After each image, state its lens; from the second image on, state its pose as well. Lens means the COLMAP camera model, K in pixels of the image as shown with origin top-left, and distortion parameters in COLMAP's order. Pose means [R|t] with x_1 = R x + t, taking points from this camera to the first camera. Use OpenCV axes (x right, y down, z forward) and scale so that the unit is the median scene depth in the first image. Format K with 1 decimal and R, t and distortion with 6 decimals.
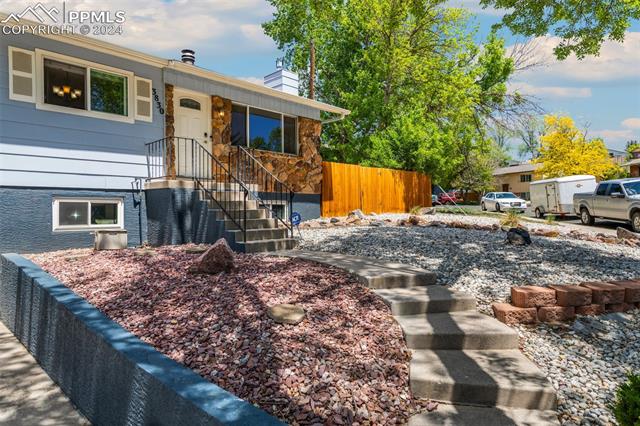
lens RADIAL K [[411.4, 0, 318.6], [0, 411.4, 211.9], [0, 0, 1]] dist [0.006607, 0.001804]
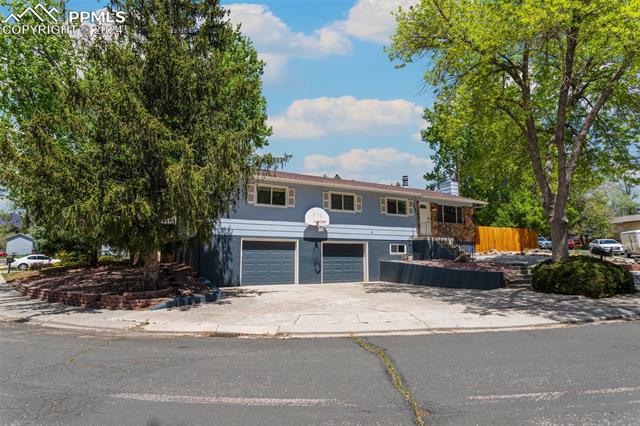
lens RADIAL K [[398.6, 0, 324.9], [0, 398.6, 194.6], [0, 0, 1]] dist [0.025915, 0.001972]
pose [[0.964701, -0.036038, -0.260870, -0.205213], [-0.005418, 0.987667, -0.156478, 0.047489], [0.263292, 0.152368, 0.952608, -1.284864]]
